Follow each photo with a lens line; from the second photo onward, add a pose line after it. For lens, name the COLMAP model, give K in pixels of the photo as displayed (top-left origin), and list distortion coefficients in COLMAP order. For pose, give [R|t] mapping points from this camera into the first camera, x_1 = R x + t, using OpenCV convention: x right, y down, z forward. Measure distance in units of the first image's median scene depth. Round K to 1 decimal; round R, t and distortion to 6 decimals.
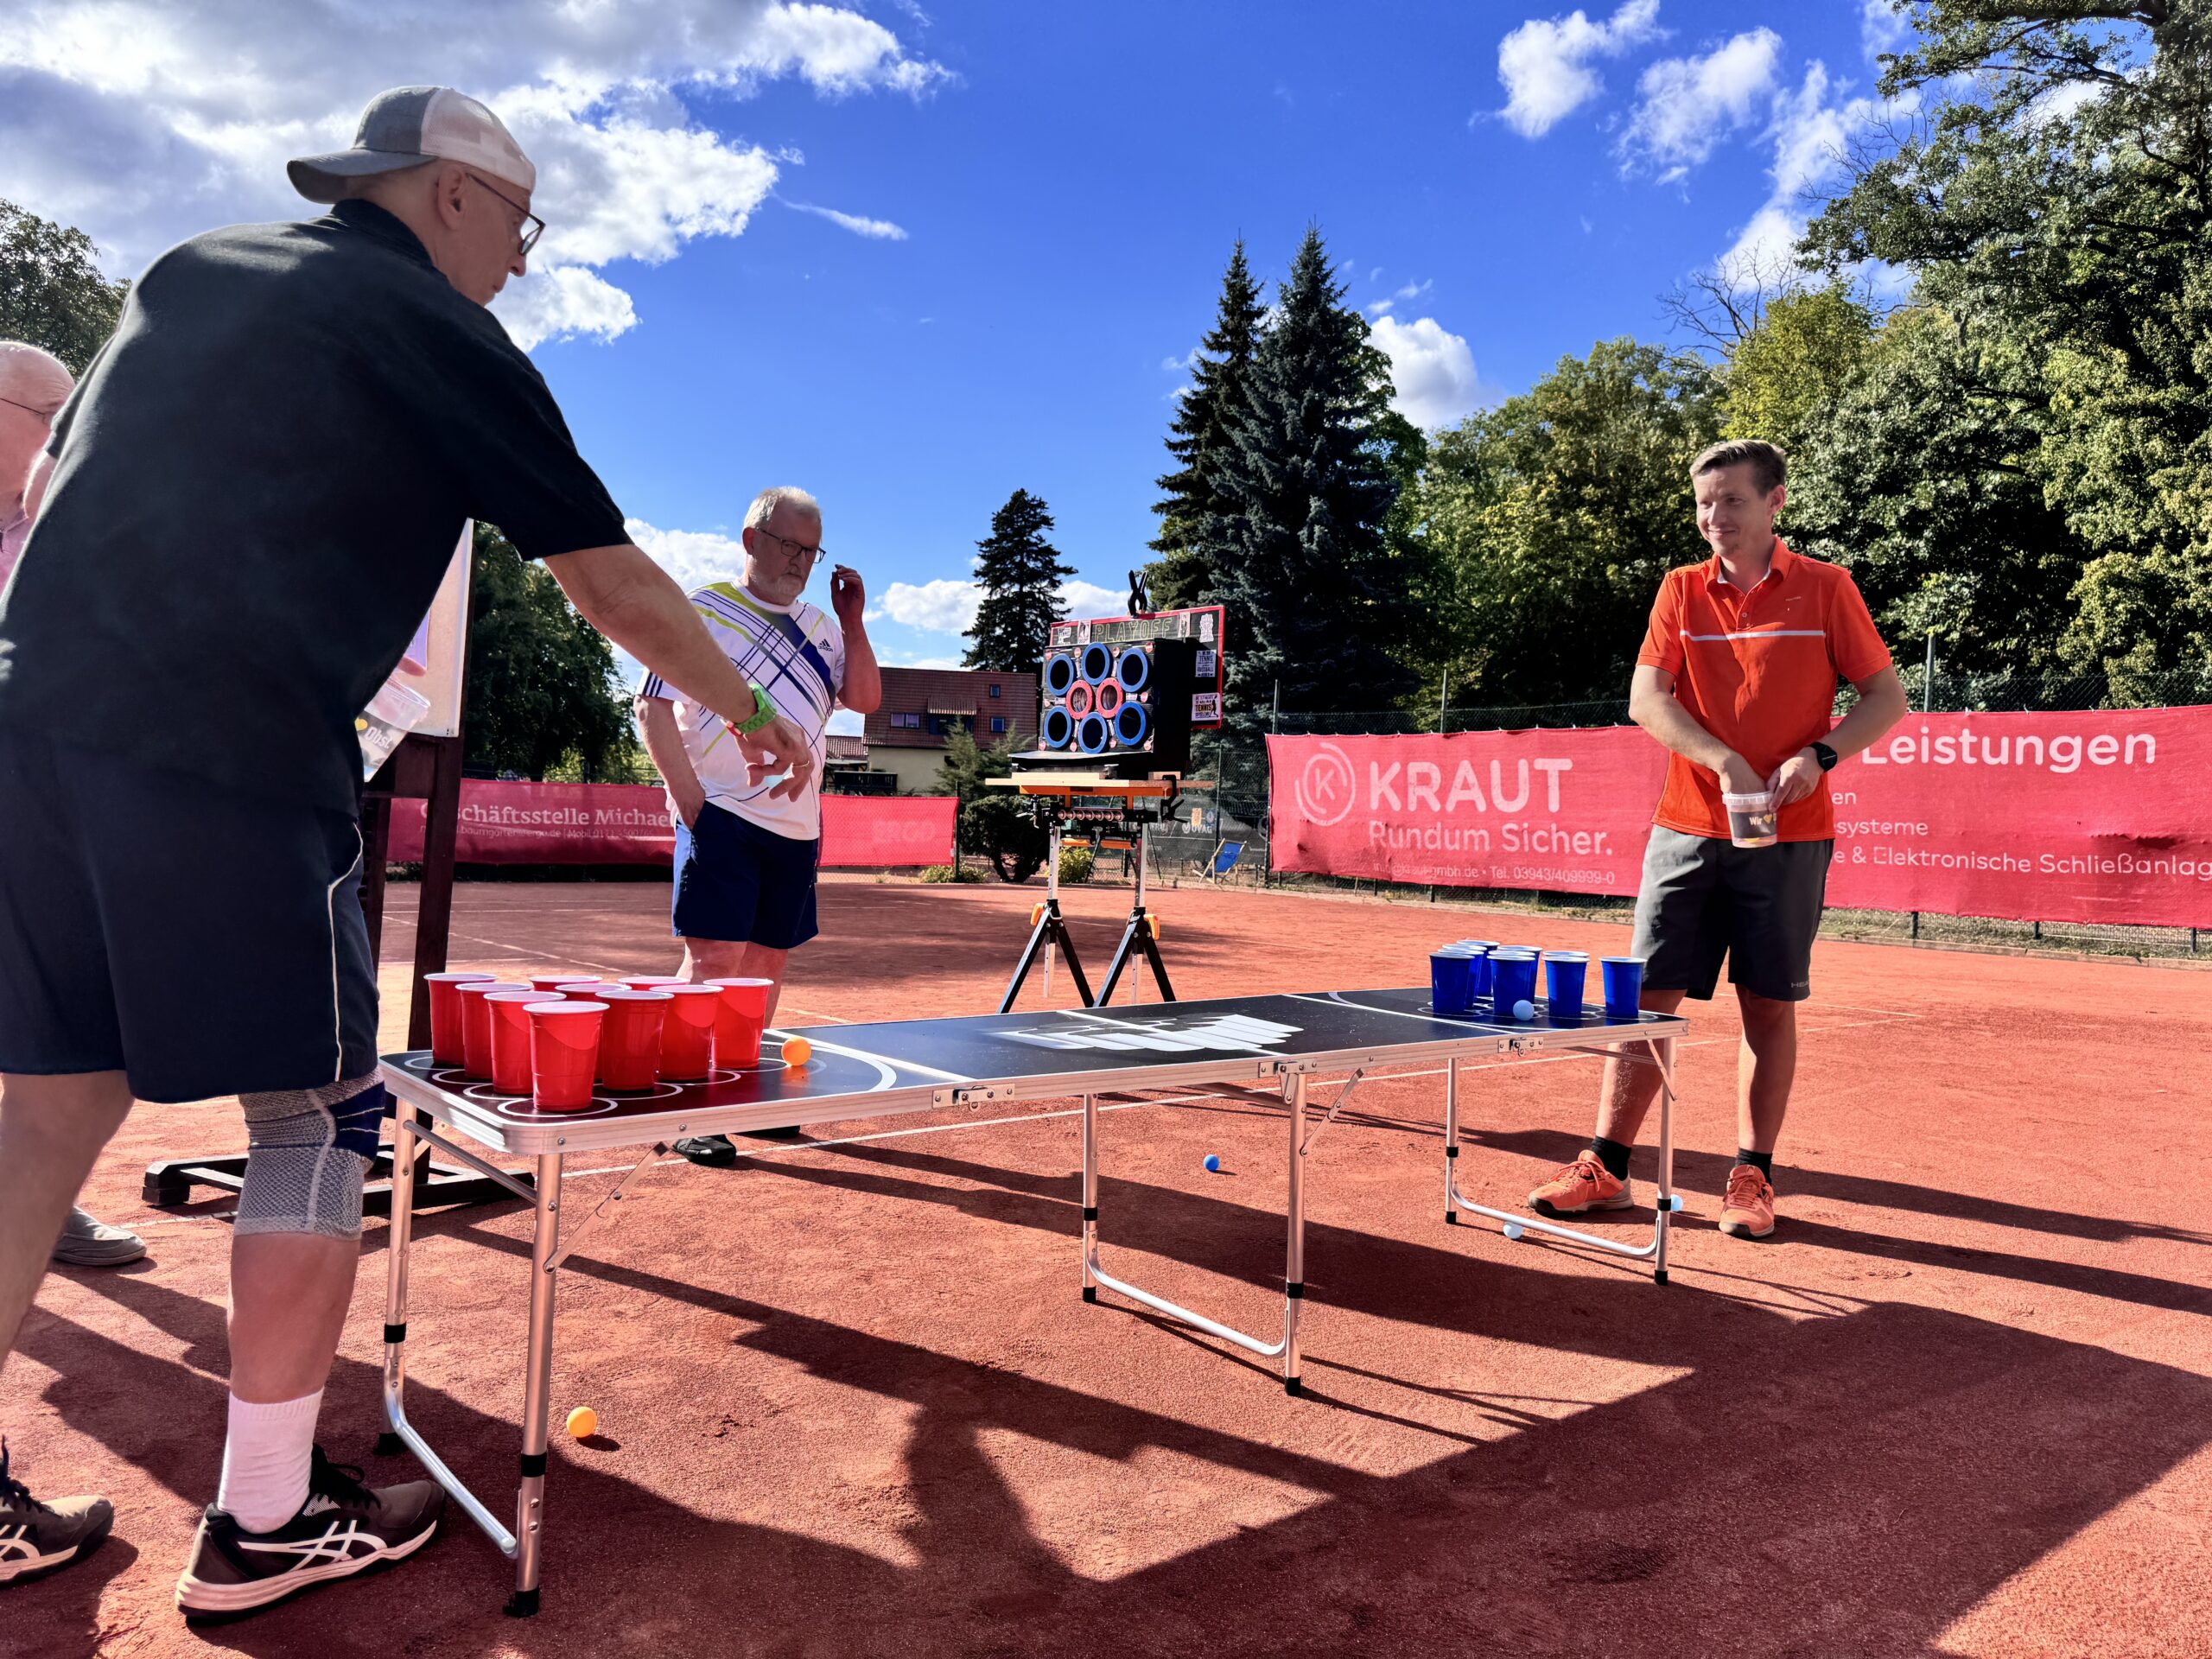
lens RADIAL K [[1545.4, 0, 1107.4], [0, 1545.4, 841.0], [0, 0, 1]] dist [0.037131, -0.046113]
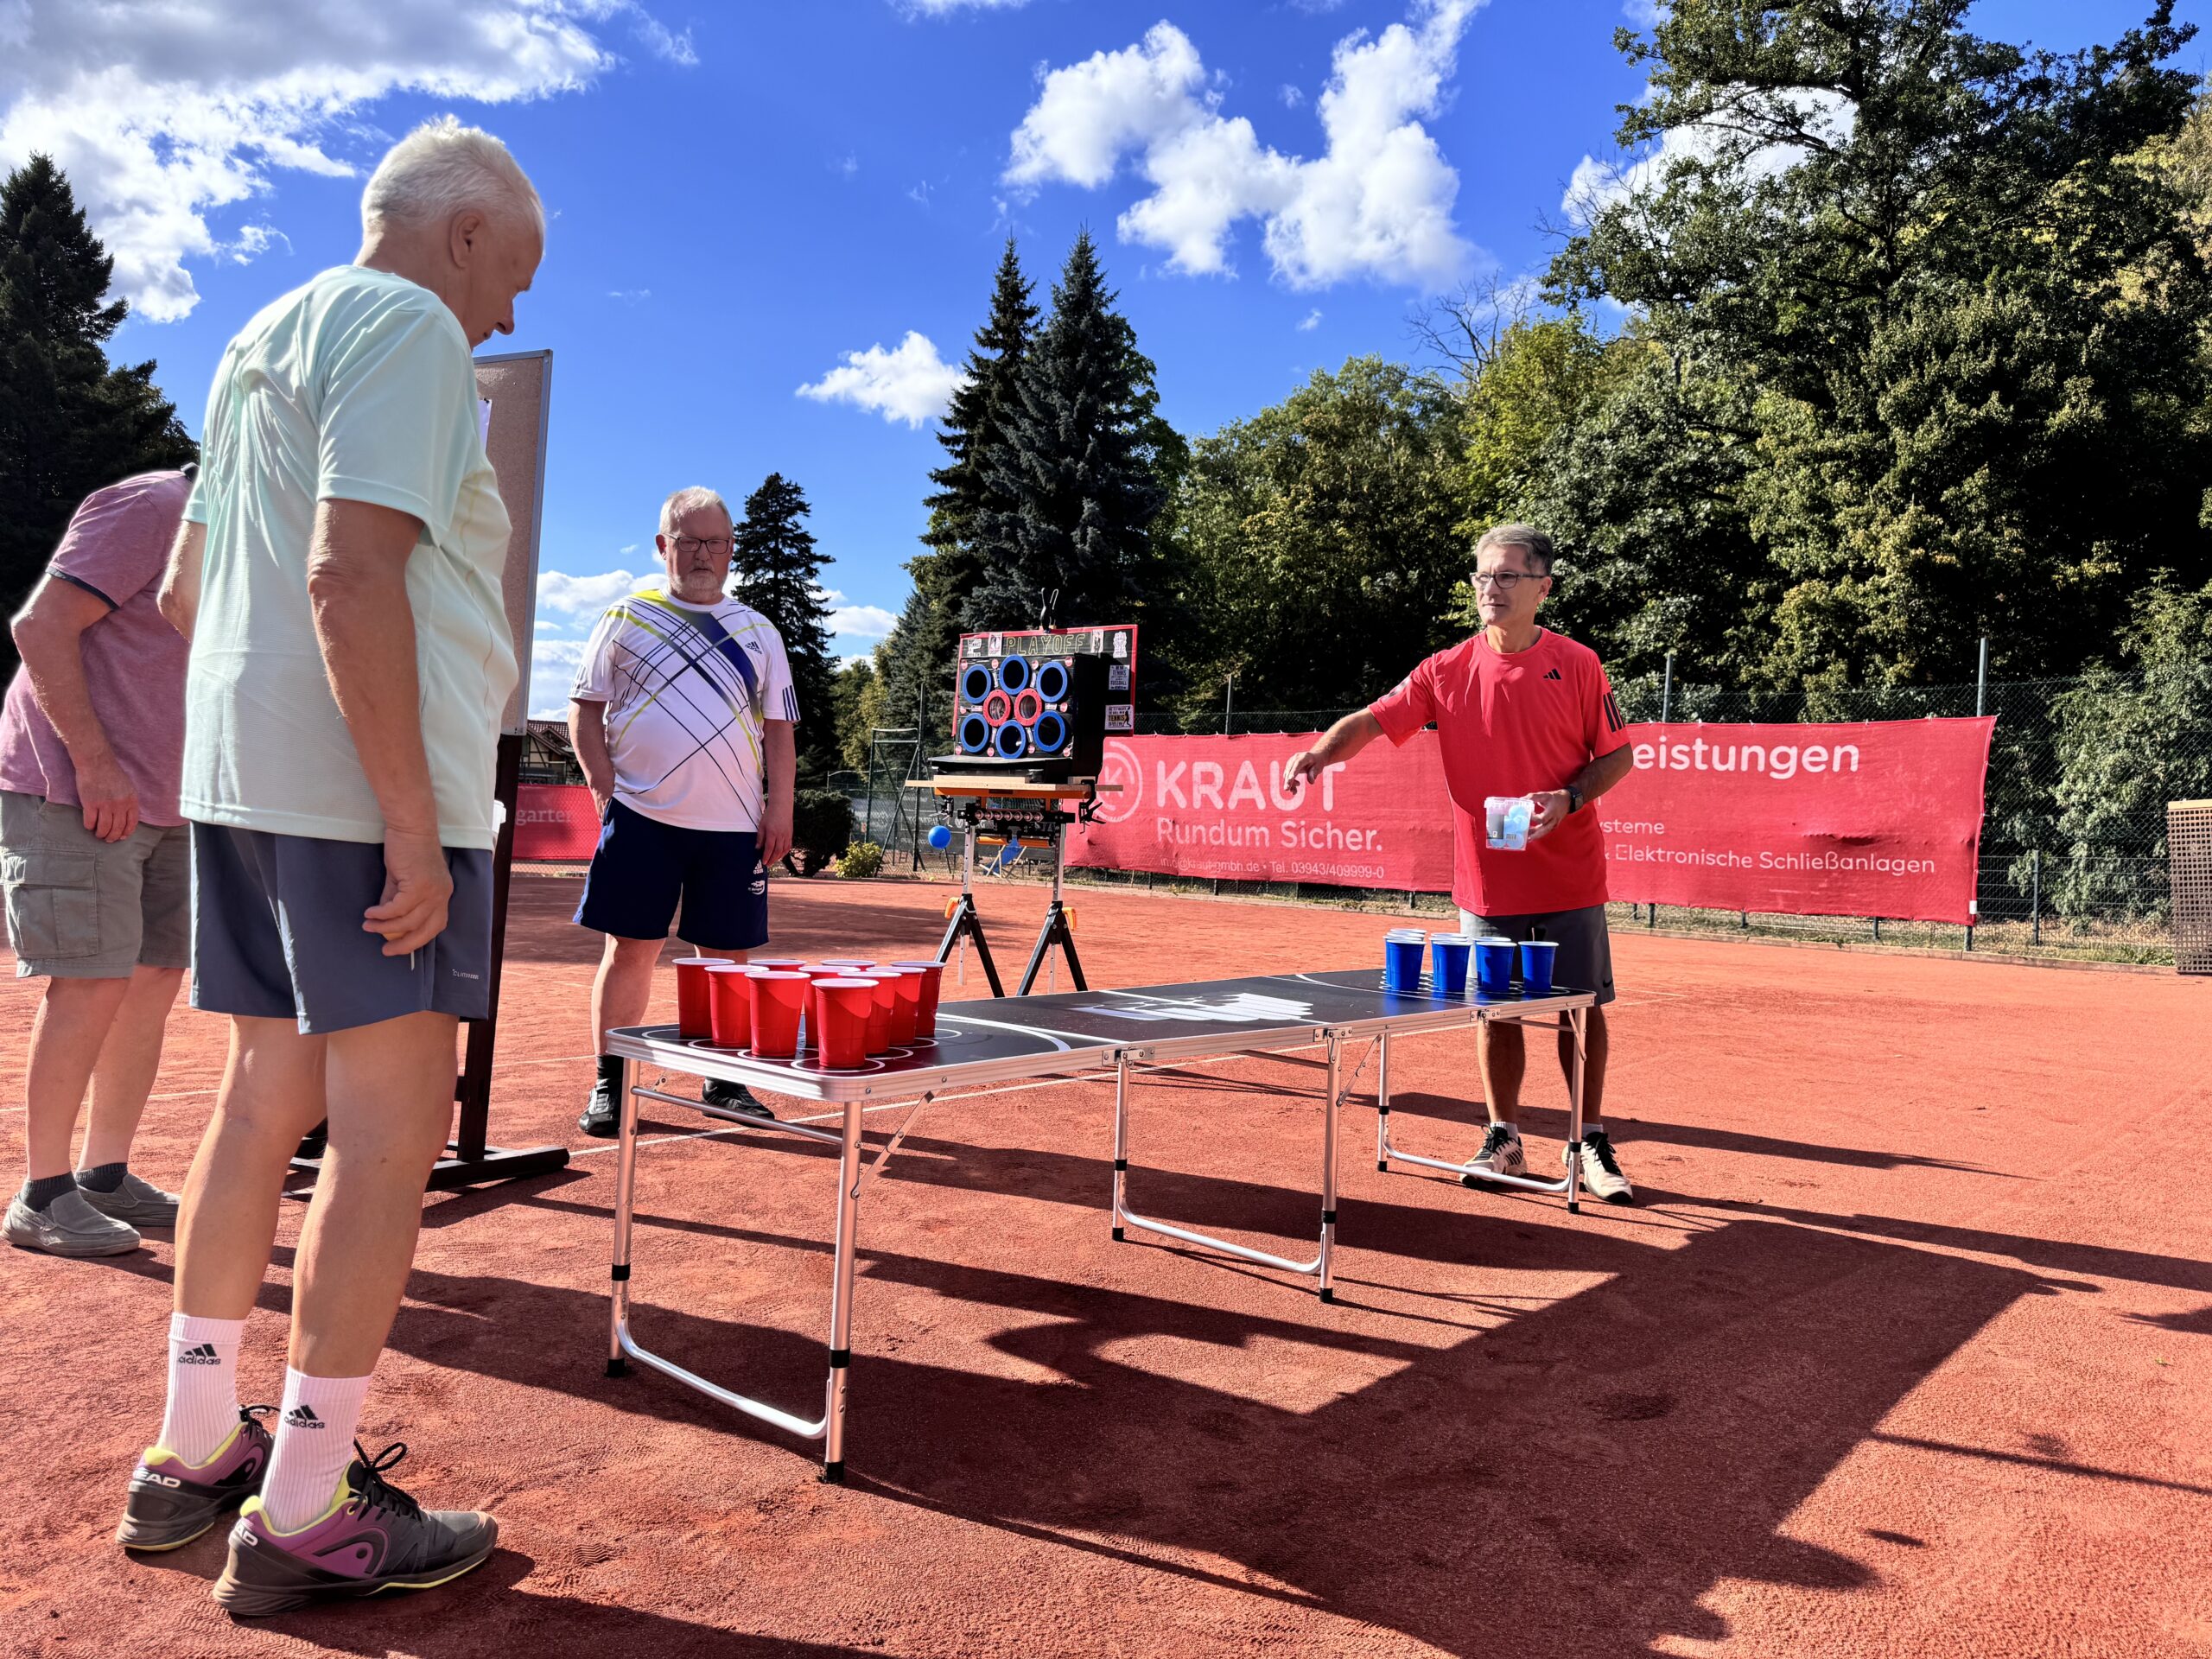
lens RADIAL K [[1545.4, 0, 1098.4], [0, 1545.4, 855.6], [0, 0, 1]] dist [0.037131, -0.046113]
pose [[0.987980, 0.003599, 0.154539, -0.021518], [-0.005695, 0.999898, 0.013122, -0.000601], [-0.154476, -0.013844, 0.987899, -0.013766]]
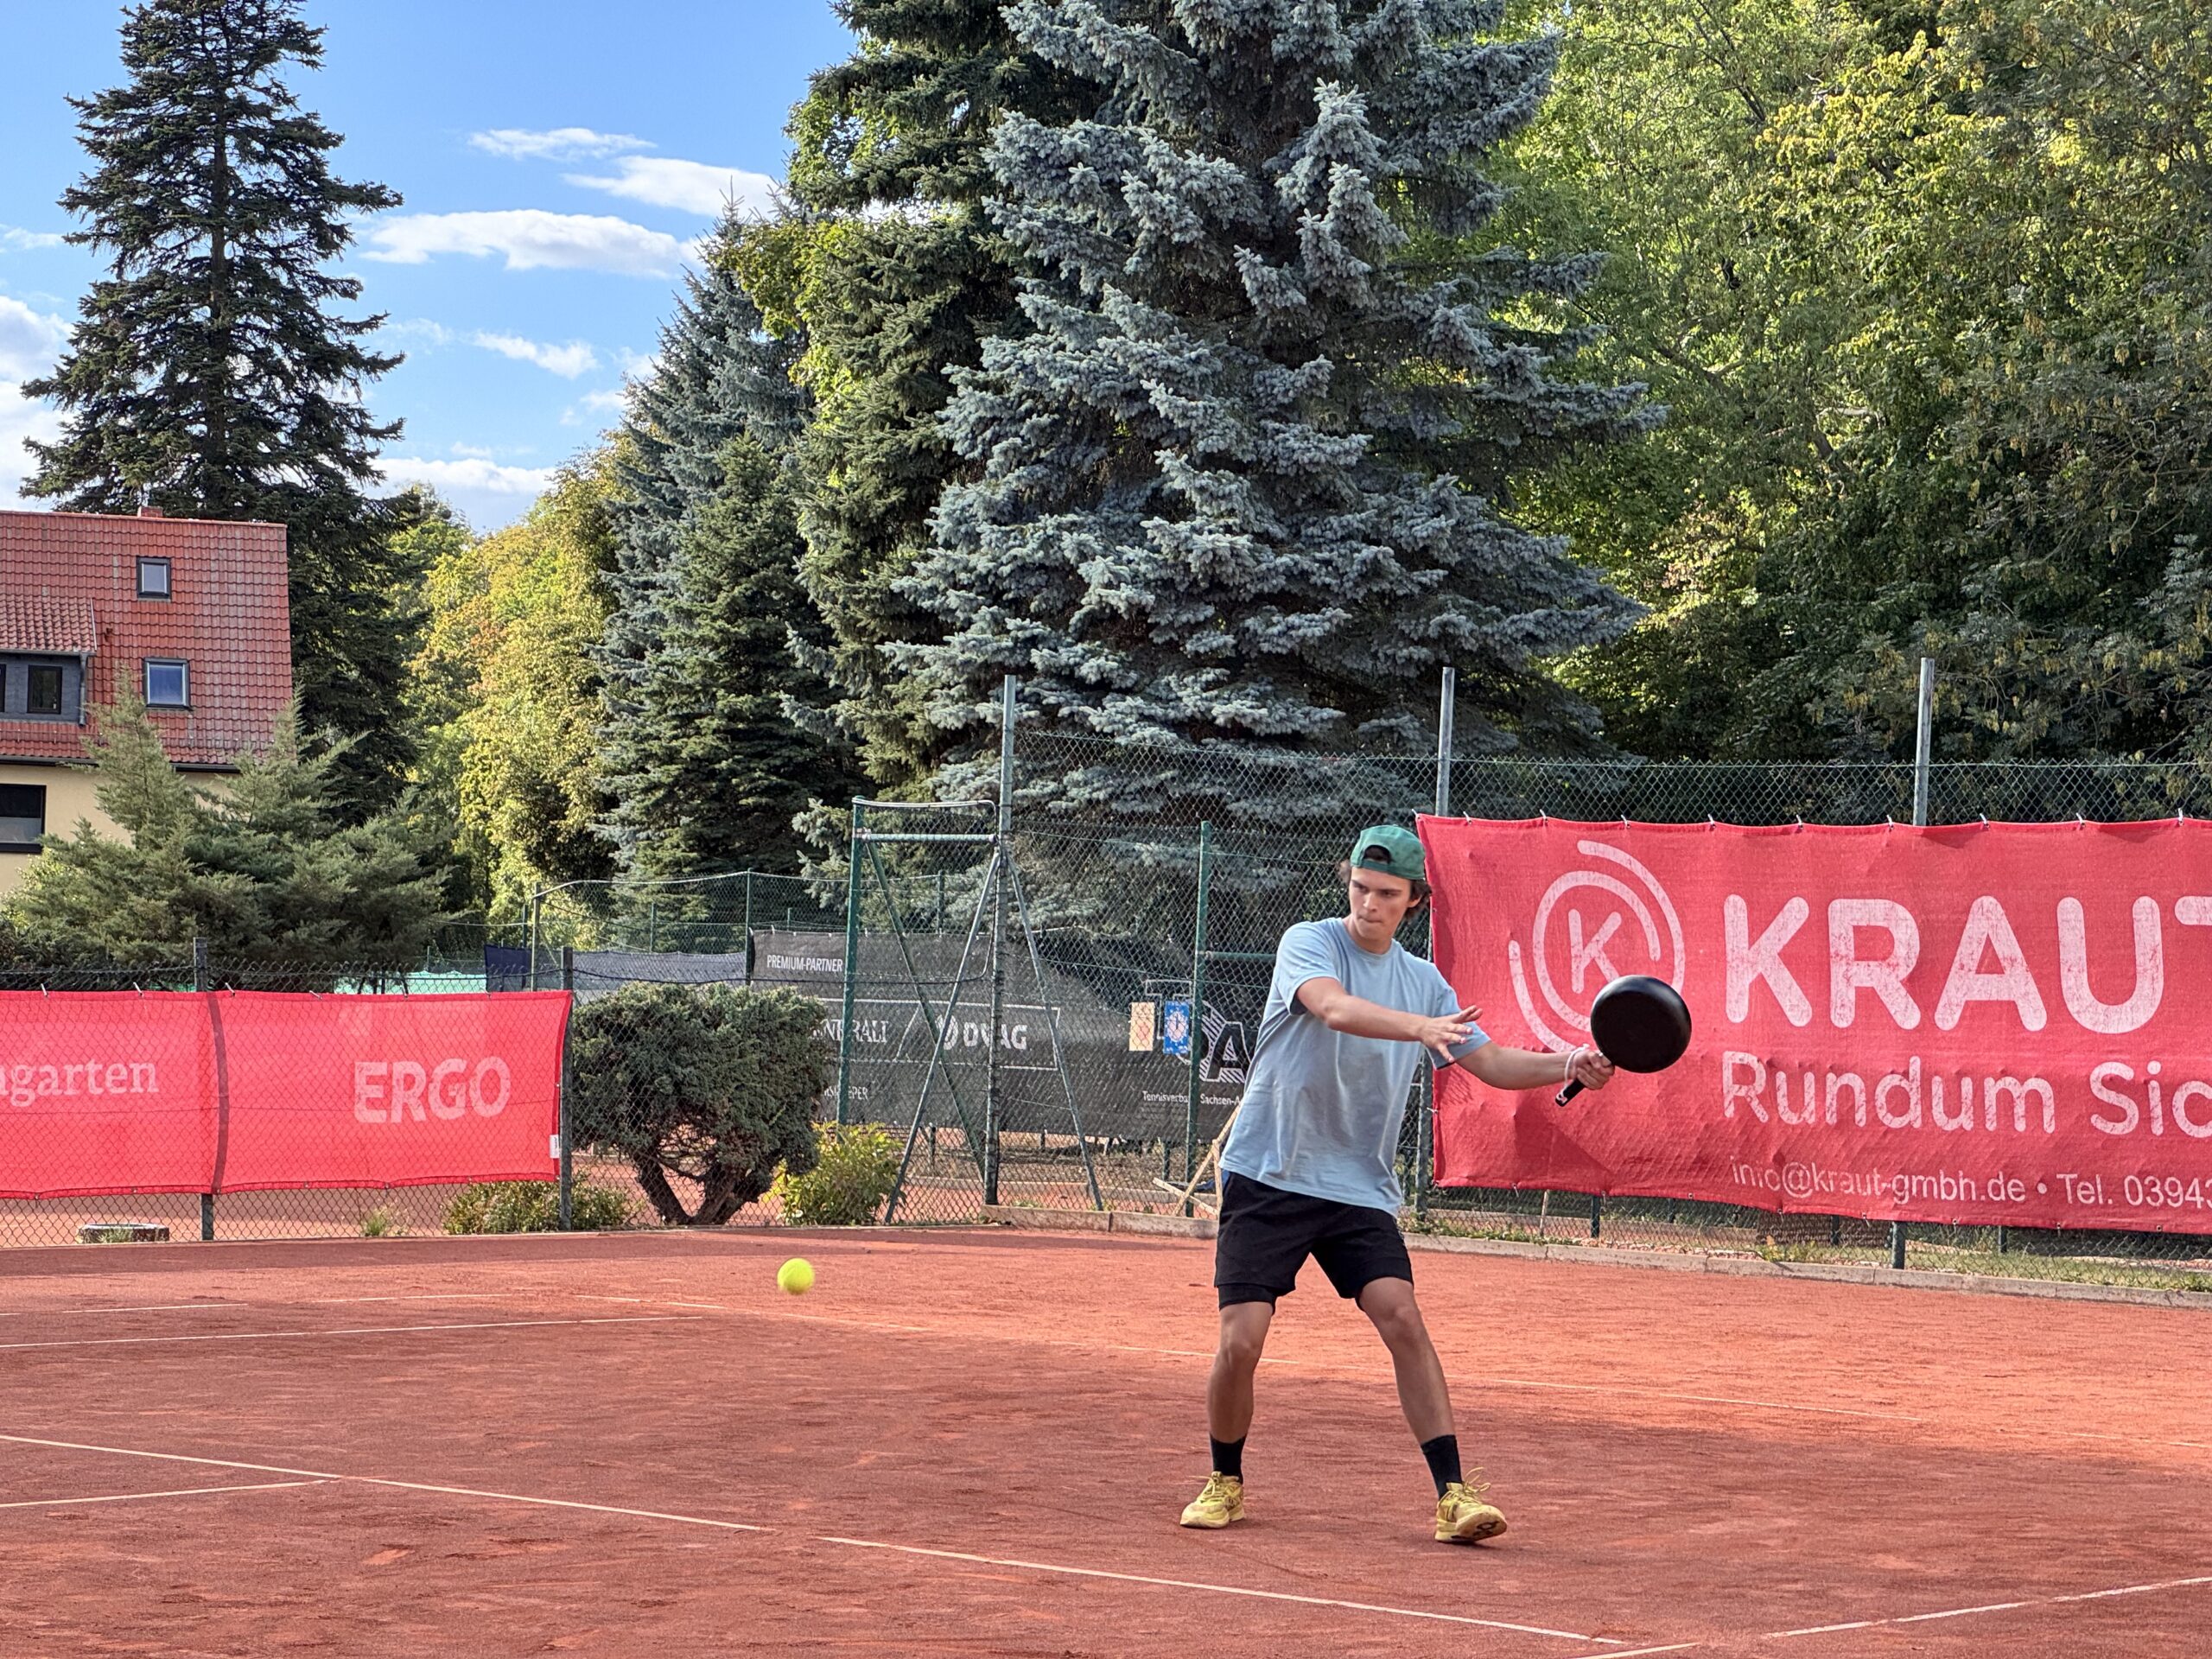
lens RADIAL K [[4930.7, 0, 1111.4], [0, 4930.7, 725.0], [0, 0, 1]] dist [0.211415, 0.000000]
pose [[0.988821, 0.000609, 0.149107, -0.111466], [0.008359, 0.998192, -0.059515, -0.015775], [-0.148874, 0.060096, 0.987028, -0.115909]]
